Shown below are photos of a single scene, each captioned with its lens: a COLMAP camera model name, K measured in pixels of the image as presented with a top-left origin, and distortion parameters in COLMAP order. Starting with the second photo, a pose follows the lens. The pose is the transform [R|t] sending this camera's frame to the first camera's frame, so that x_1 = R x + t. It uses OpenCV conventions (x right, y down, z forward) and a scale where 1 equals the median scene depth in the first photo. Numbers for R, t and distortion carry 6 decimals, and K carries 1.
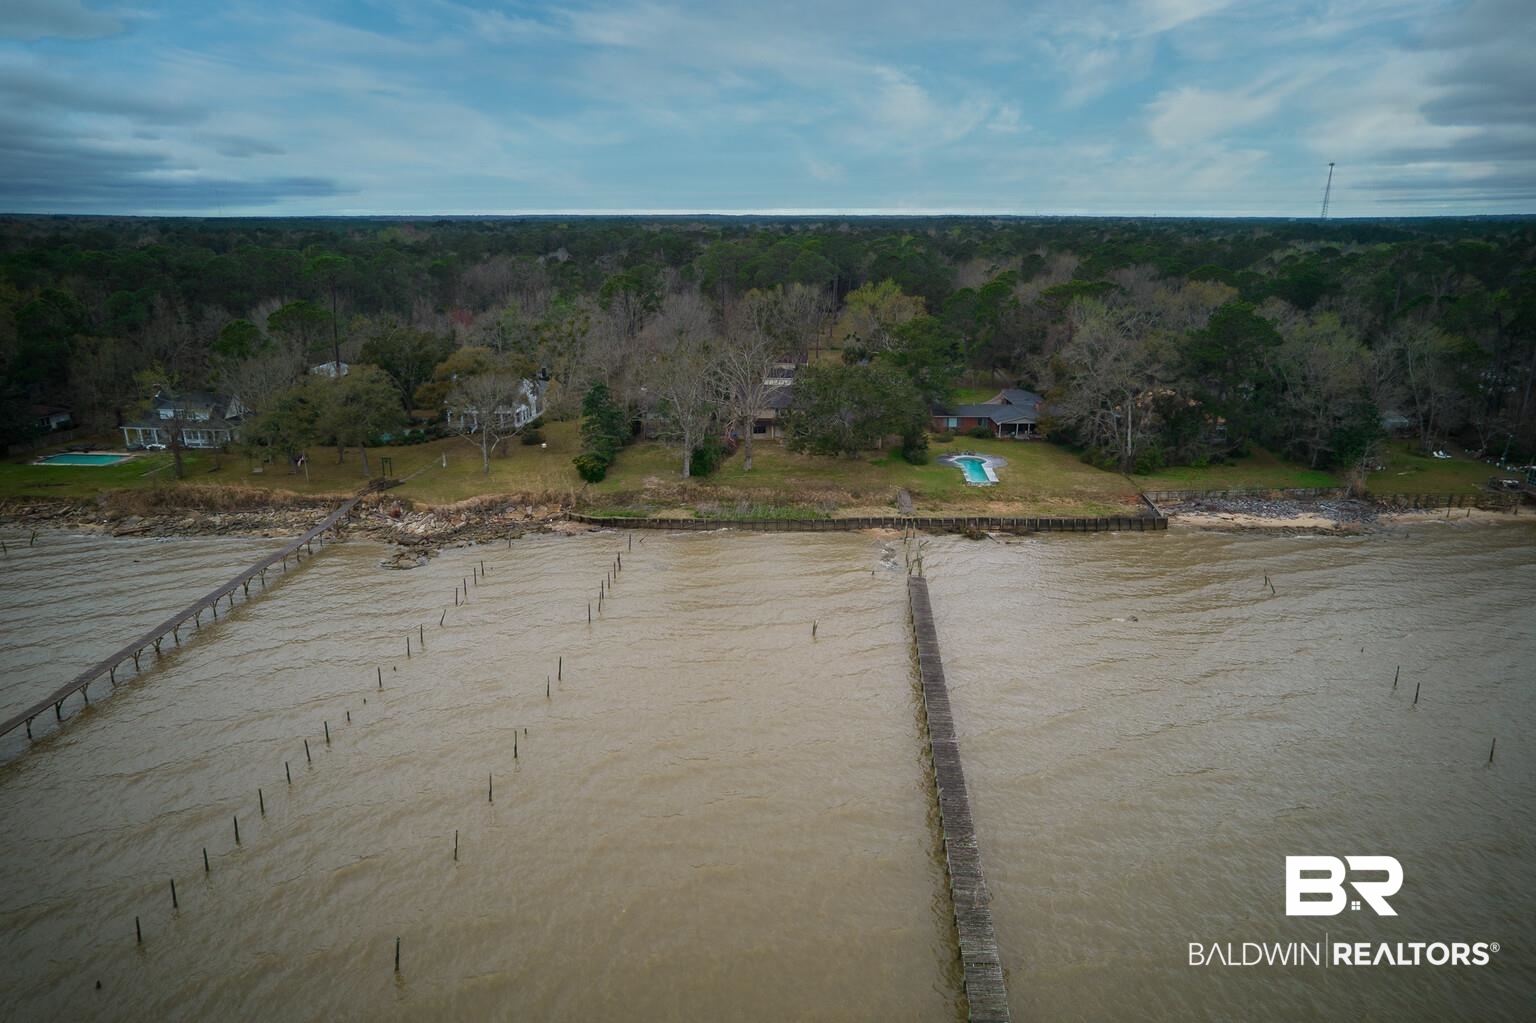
lens RADIAL K [[983.7, 0, 768.0], [0, 983.7, 511.5], [0, 0, 1]] dist [-0.069957, 0.076230]
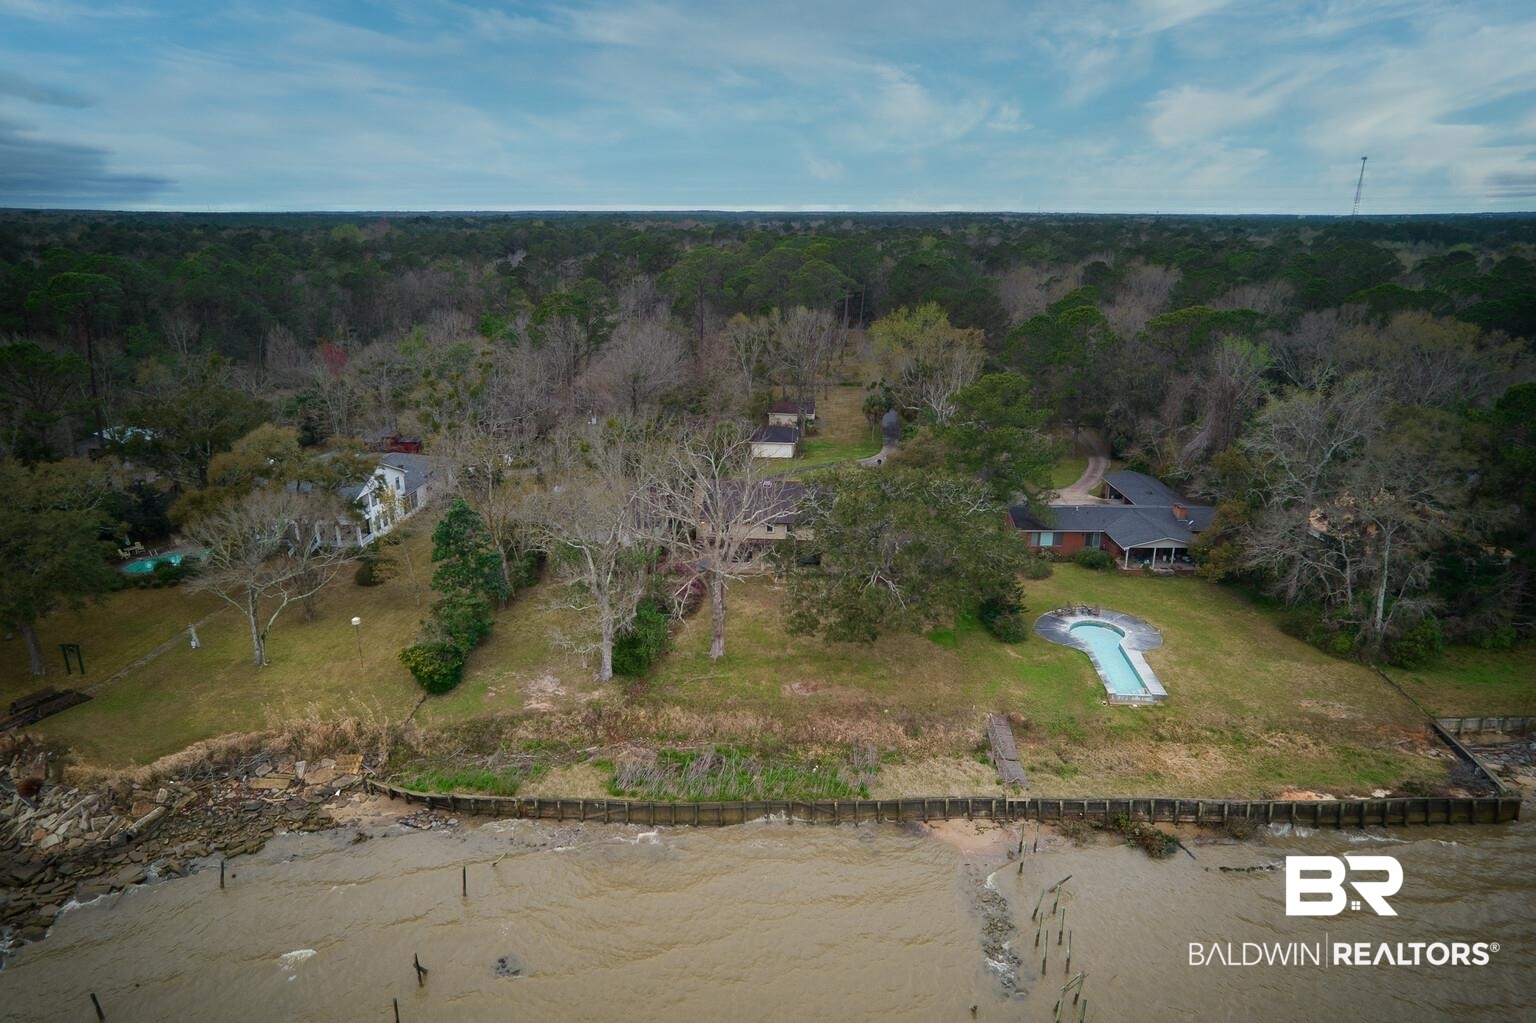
lens RADIAL K [[983.7, 0, 768.0], [0, 983.7, 511.5], [0, 0, 1]] dist [-0.069957, 0.076230]
pose [[0.999998, 0.001948, 0.000791, 0.008040], [-0.001950, 0.999993, 0.003056, -0.122589], [-0.000785, -0.003058, 0.999995, 0.406164]]
